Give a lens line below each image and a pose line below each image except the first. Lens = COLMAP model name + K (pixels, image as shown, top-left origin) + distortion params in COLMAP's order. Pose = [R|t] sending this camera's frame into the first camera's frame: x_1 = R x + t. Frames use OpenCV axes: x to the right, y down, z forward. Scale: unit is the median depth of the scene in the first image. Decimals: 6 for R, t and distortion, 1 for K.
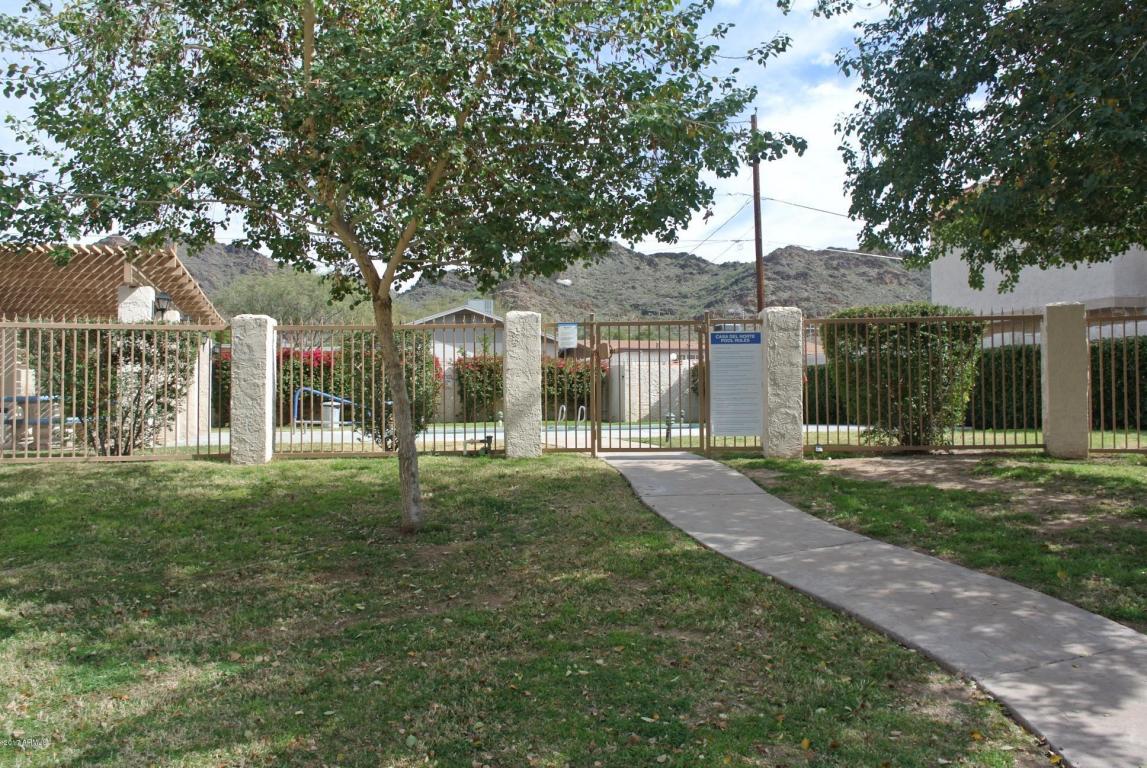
lens RADIAL K [[905.1, 0, 575.9], [0, 905.1, 383.0], [0, 0, 1]] dist [-0.074571, 0.054439]
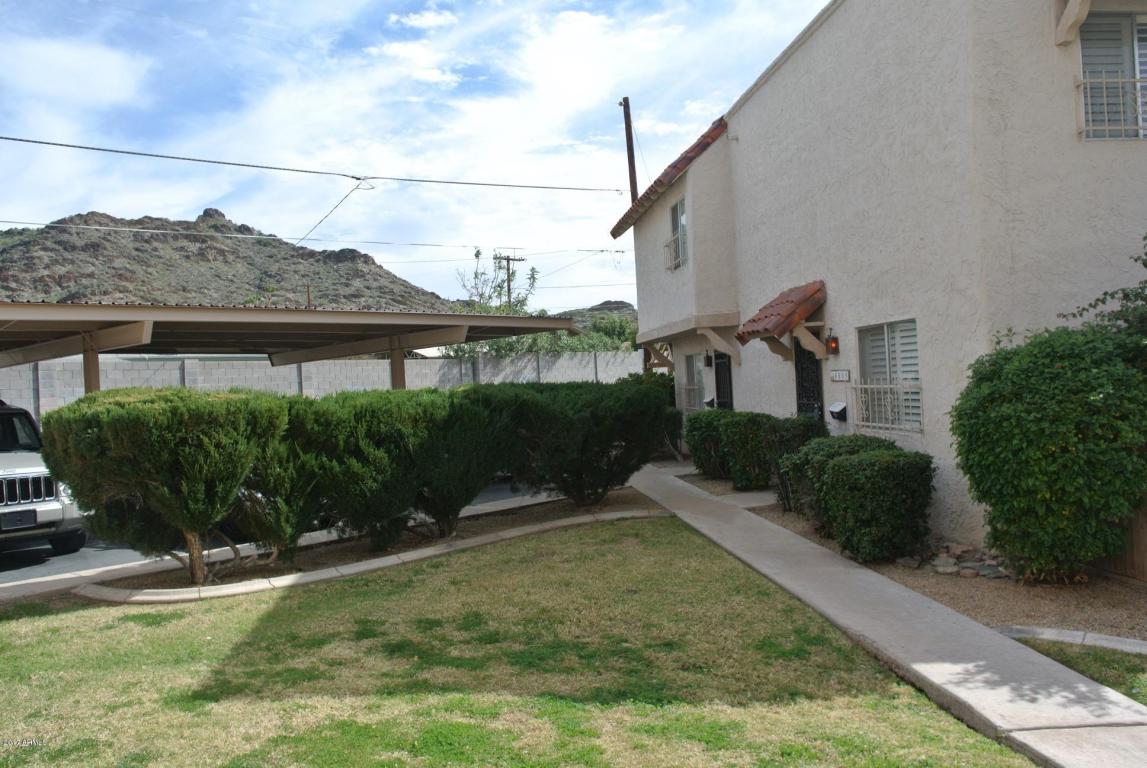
lens RADIAL K [[905.1, 0, 570.4], [0, 905.1, 372.0], [0, 0, 1]] dist [-0.074571, 0.054439]
pose [[0.846905, -0.023848, 0.531209, 0.182554], [0.023893, 0.999691, 0.006788, -0.000950], [-0.531207, 0.006944, 0.847213, 0.084660]]
